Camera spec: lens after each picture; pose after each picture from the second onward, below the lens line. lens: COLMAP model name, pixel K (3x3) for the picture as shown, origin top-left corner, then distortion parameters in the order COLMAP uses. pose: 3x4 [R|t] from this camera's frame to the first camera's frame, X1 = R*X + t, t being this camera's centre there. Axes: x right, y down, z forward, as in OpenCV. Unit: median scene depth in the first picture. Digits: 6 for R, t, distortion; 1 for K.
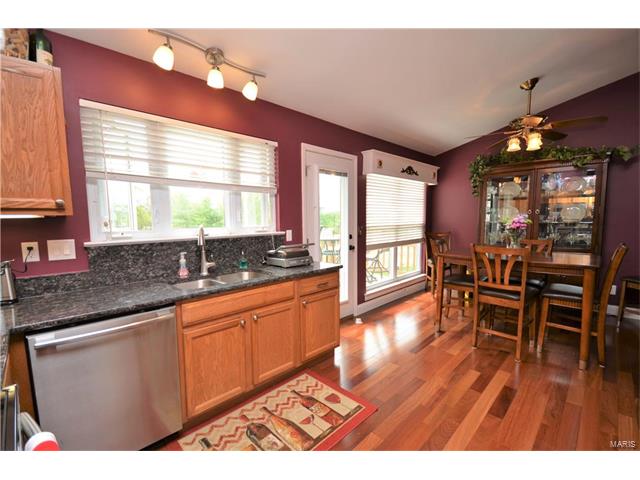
lens RADIAL K [[294.4, 0, 322.0], [0, 294.4, 248.5], [0, 0, 1]] dist [0.001988, -0.002699]
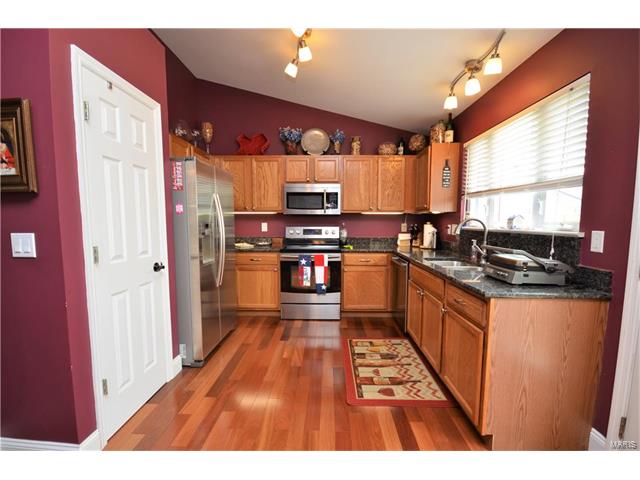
lens RADIAL K [[294.4, 0, 319.2], [0, 294.4, 243.1], [0, 0, 1]] dist [0.001988, -0.002699]
pose [[-0.742118, 0.061676, -0.667426, 0.871601], [-0.067947, 0.983705, 0.166454, -0.140173], [0.666817, 0.168878, -0.725835, 1.540457]]
